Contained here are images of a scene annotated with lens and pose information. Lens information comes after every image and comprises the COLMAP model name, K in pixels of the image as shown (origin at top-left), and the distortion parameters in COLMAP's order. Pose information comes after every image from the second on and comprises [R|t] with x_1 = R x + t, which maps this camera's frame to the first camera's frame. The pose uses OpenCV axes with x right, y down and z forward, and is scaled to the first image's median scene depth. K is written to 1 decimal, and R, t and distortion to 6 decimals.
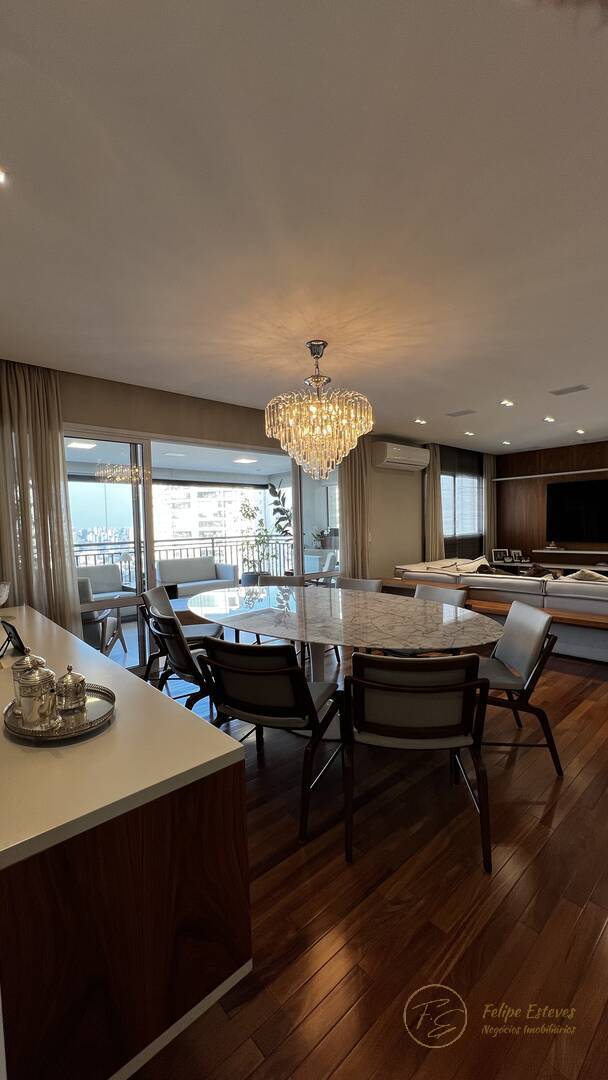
lens RADIAL K [[433.3, 0, 301.2], [0, 433.3, 546.0], [0, 0, 1]] dist [-0.002295, 0.000920]
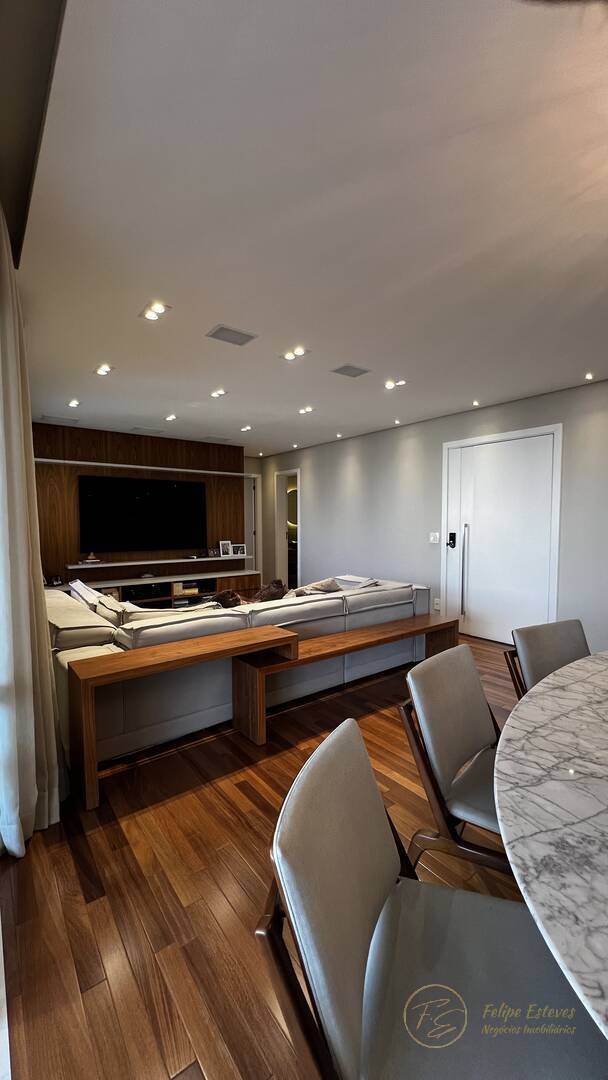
lens RADIAL K [[433.3, 0, 297.7], [0, 433.3, 542.9], [0, 0, 1]] dist [-0.002295, 0.000920]
pose [[0.084863, -0.019052, 0.996210, -0.192852], [0.051439, 0.998568, 0.014715, -0.028419], [-0.995064, 0.049996, 0.085722, 0.816826]]
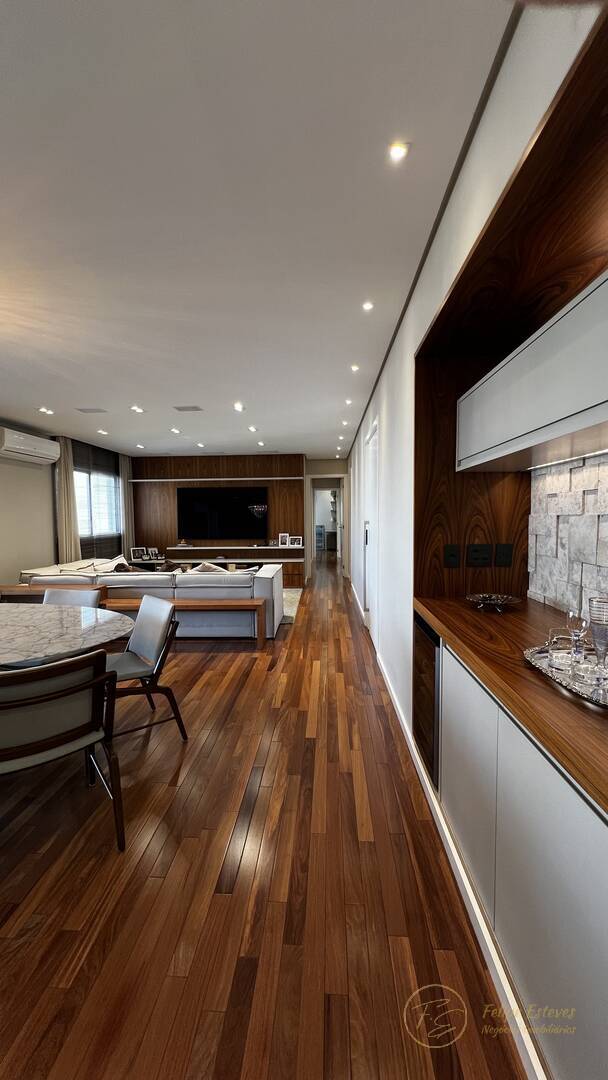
lens RADIAL K [[433.3, 0, 301.2], [0, 433.3, 546.7], [0, 0, 1]] dist [-0.002295, 0.000920]
pose [[0.708832, -0.030185, 0.704731, 0.004861], [0.027639, 0.999505, 0.015011, 0.000056], [-0.704836, 0.008837, 0.709315, -0.023288]]
